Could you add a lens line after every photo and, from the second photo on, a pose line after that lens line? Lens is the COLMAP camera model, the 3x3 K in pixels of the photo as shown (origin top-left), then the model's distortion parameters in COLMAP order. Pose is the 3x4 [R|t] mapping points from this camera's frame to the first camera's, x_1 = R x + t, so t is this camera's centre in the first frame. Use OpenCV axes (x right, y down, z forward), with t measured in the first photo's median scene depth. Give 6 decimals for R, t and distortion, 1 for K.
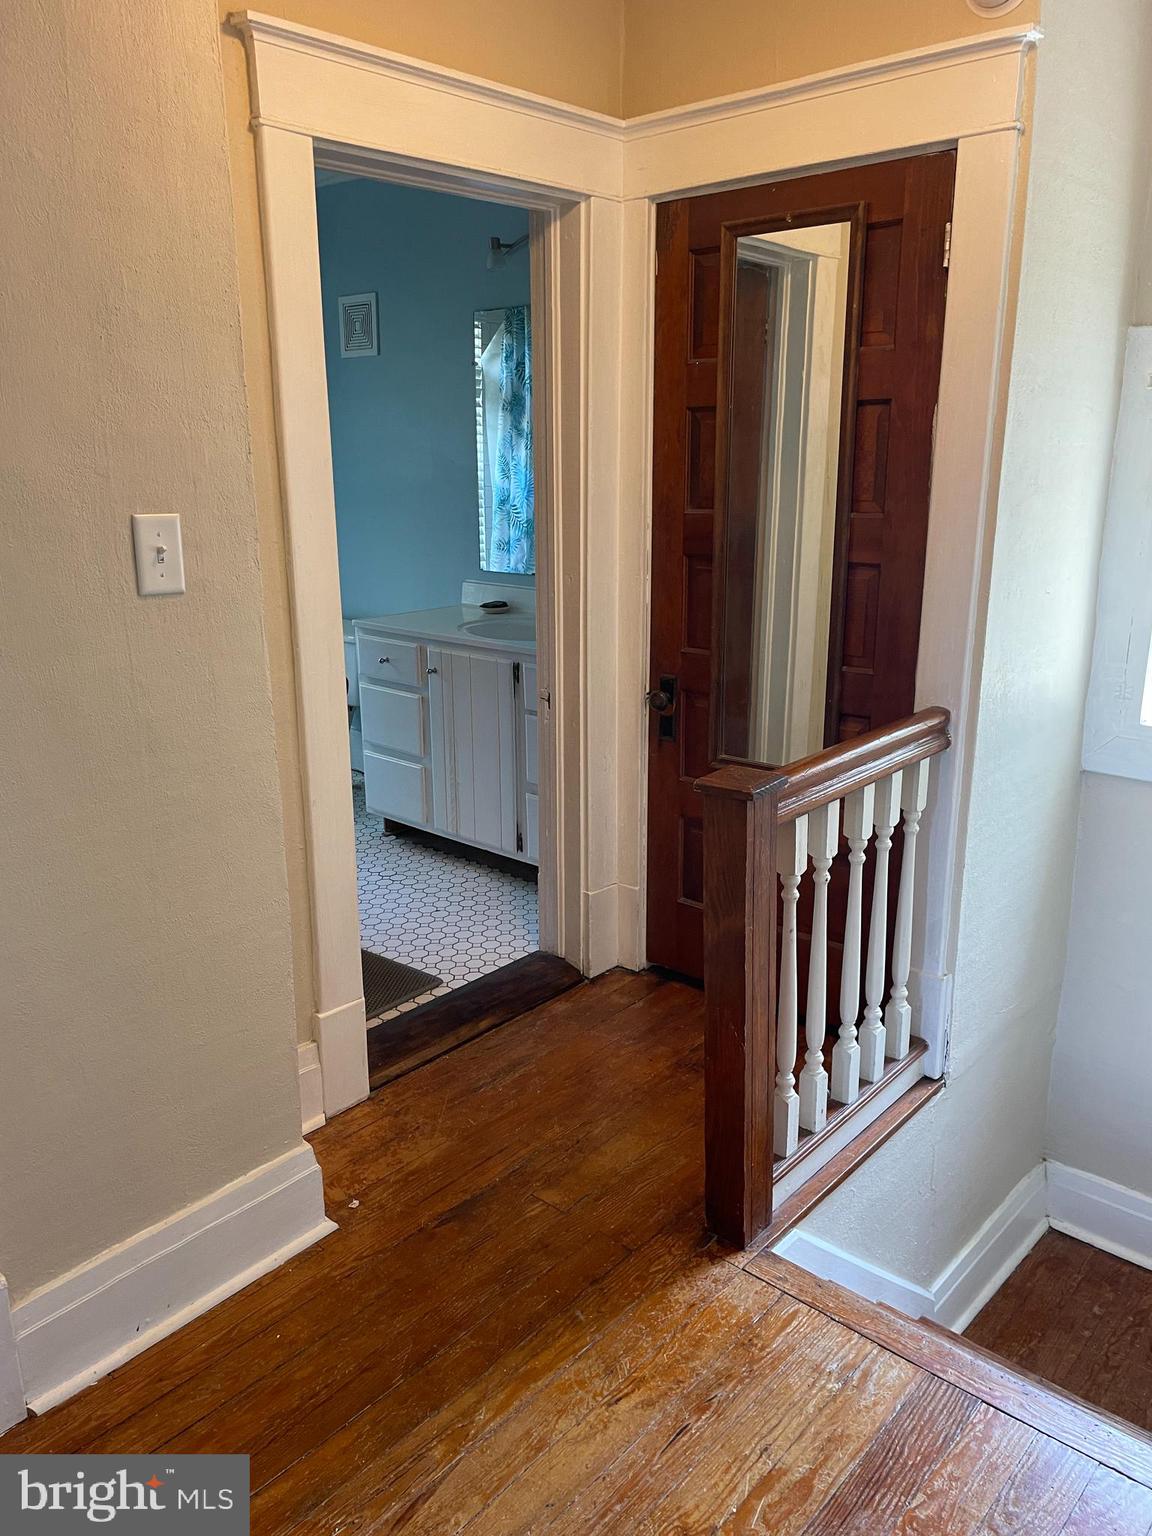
lens RADIAL K [[1166.6, 0, 576.0], [0, 1166.6, 768.5], [0, 0, 1]] dist [0.082885, -0.100555]
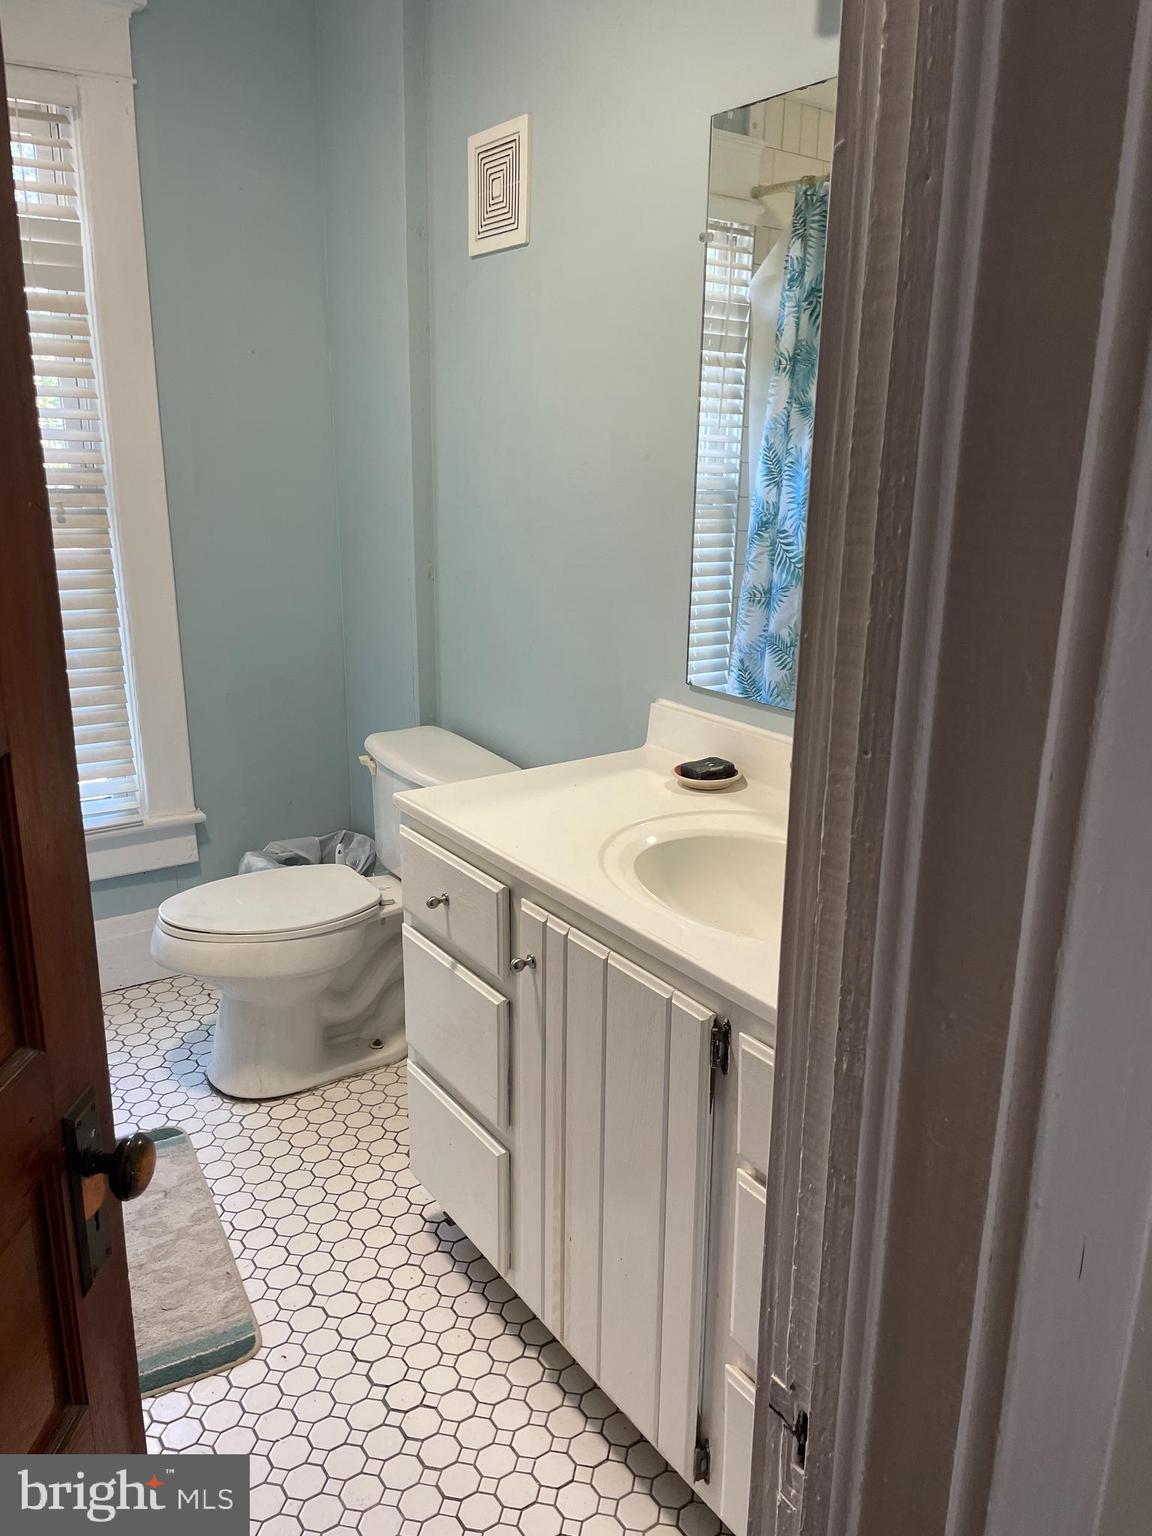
lens RADIAL K [[1166.6, 0, 575.6], [0, 1166.6, 764.9], [0, 0, 1]] dist [0.082885, -0.100555]
pose [[0.971716, 0.080477, -0.222018, -0.022779], [-0.081309, 0.996674, 0.005404, -0.171617], [0.221714, 0.012801, 0.975028, 0.674781]]
